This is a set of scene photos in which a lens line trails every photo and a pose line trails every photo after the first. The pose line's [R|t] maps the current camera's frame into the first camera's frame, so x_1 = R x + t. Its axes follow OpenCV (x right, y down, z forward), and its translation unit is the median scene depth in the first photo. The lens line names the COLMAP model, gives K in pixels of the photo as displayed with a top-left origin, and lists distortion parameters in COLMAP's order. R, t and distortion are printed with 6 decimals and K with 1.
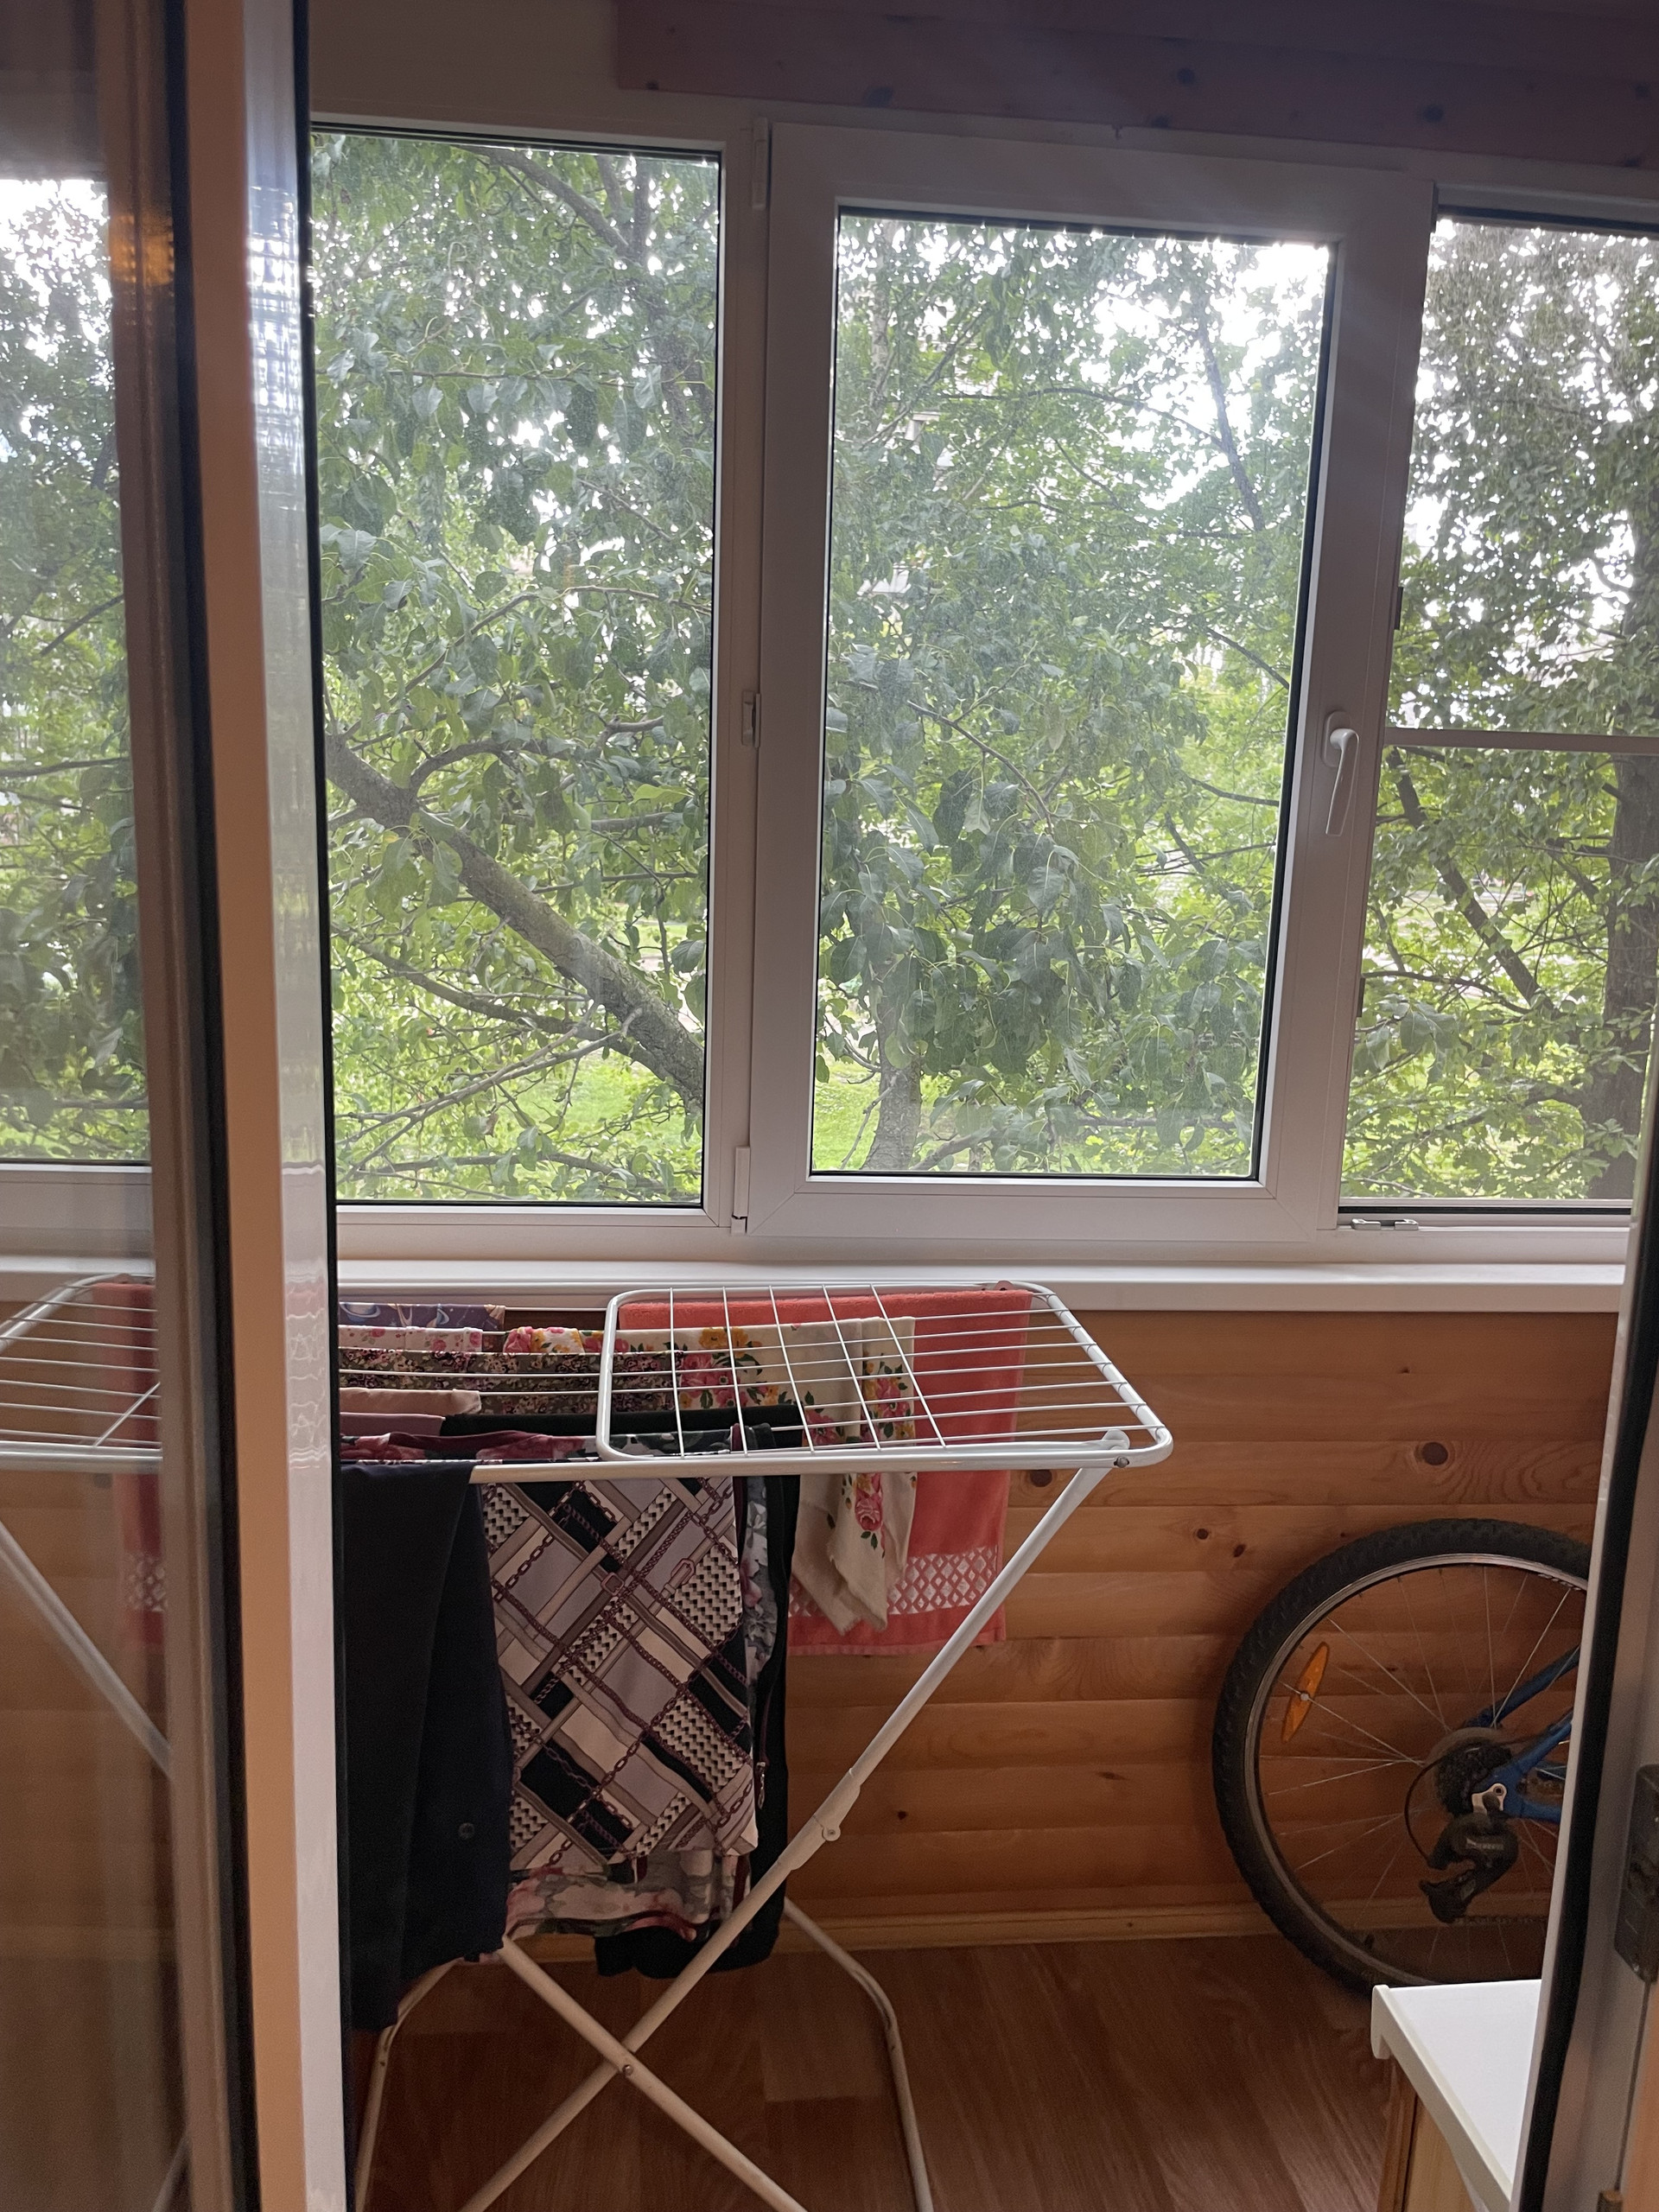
lens RADIAL K [[1678.3, 0, 858.0], [0, 1678.3, 1108.9], [0, 0, 1]] dist [0.099388, -0.134962]
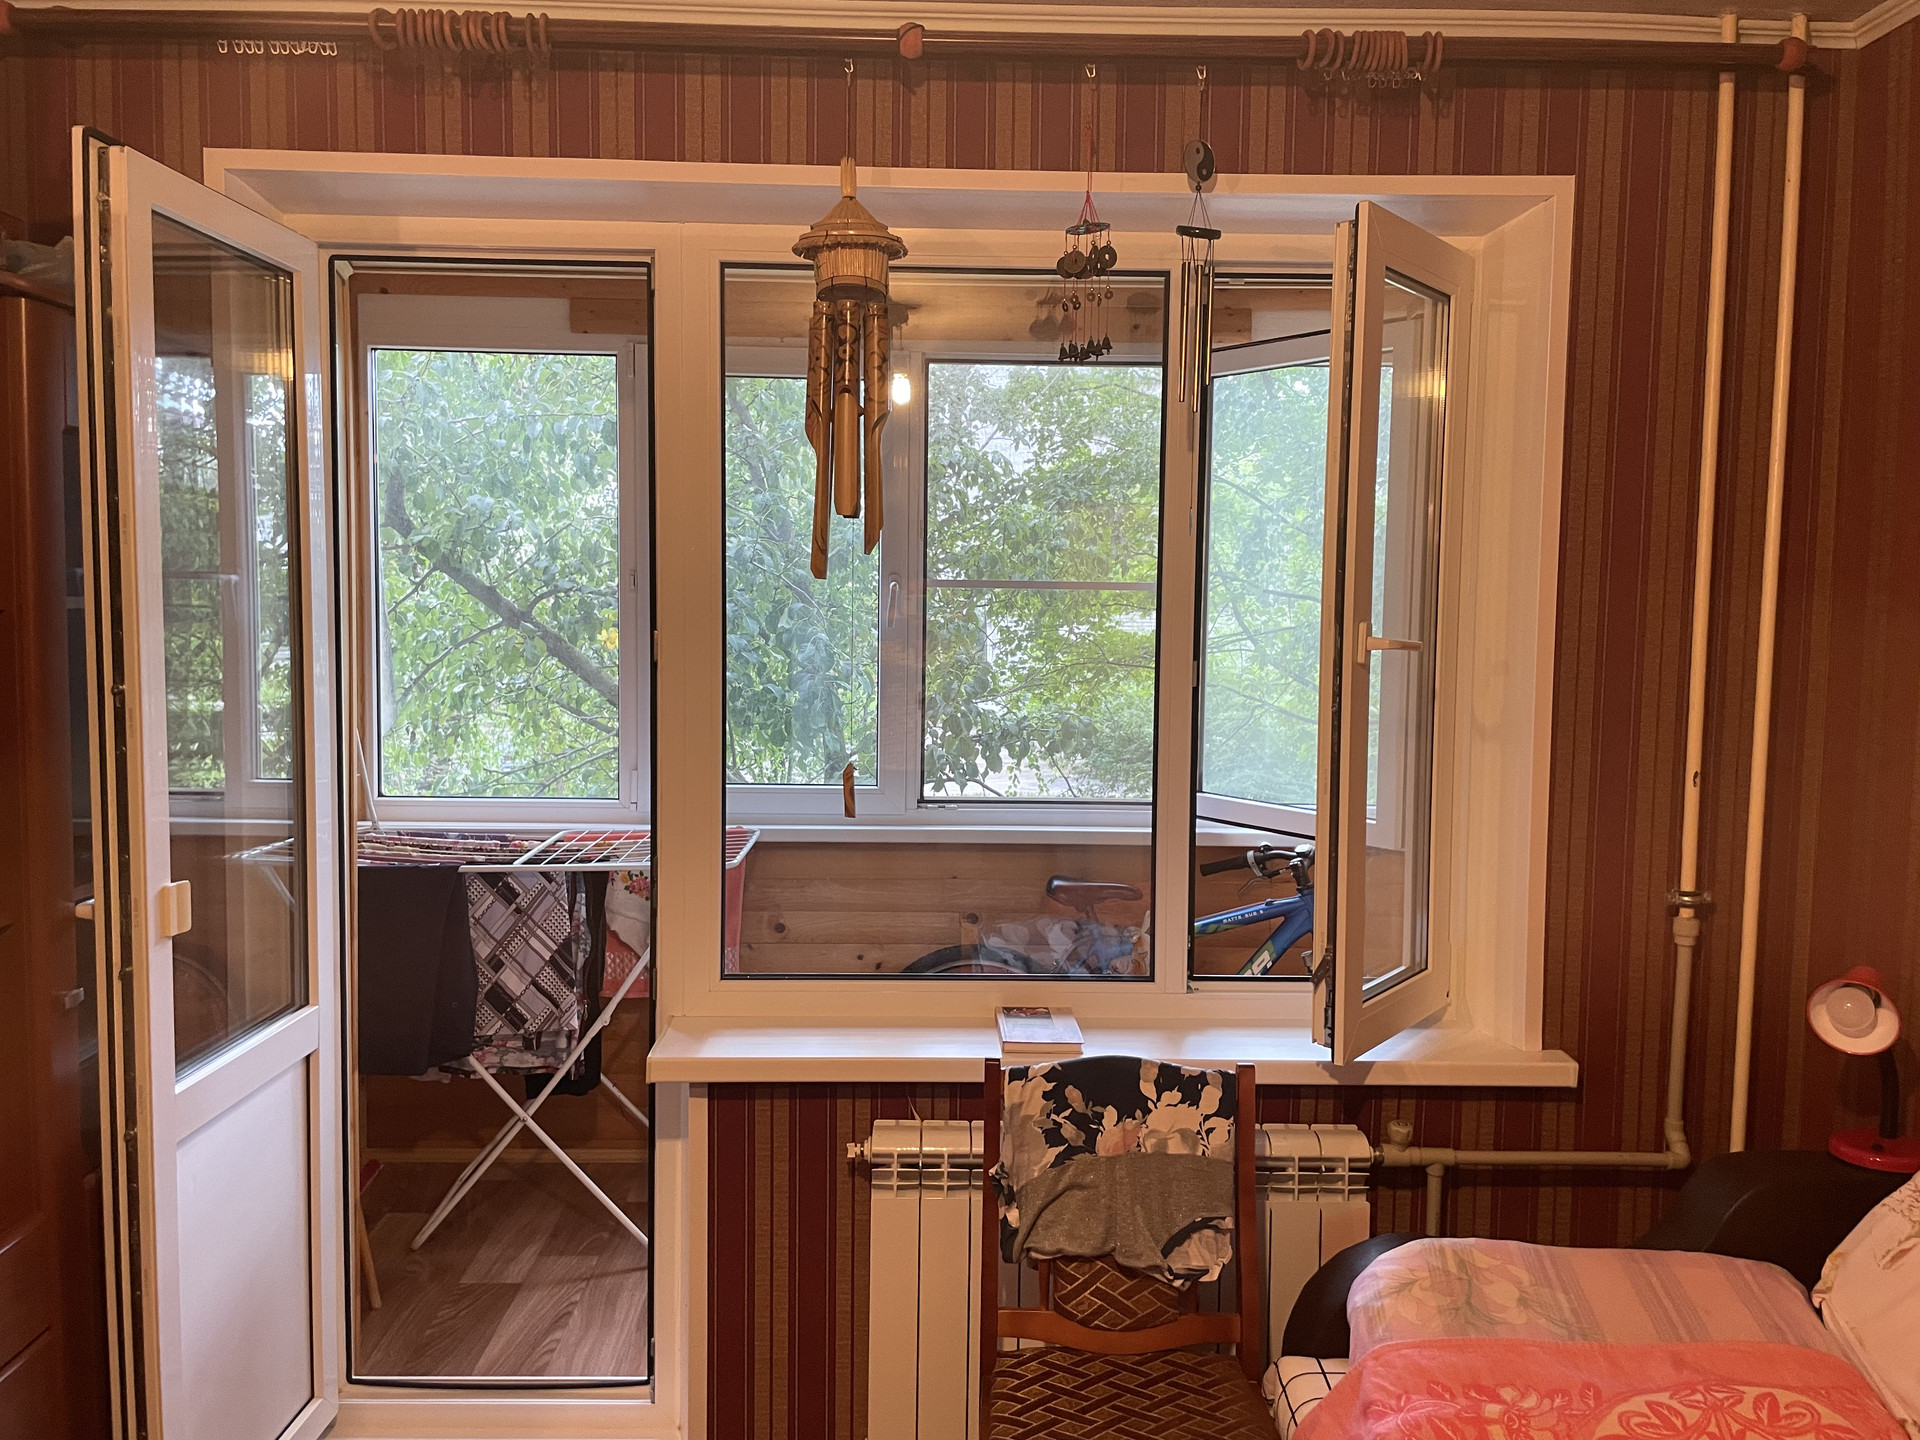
lens RADIAL K [[1456.8, 0, 954.3], [0, 1456.8, 690.3], [0, 0, 1]] dist [0.099388, -0.134962]
pose [[0.994726, -0.019720, -0.100650, 0.730217], [0.007629, 0.992850, -0.119125, 0.201804], [0.102279, 0.117729, 0.987765, -1.160210]]
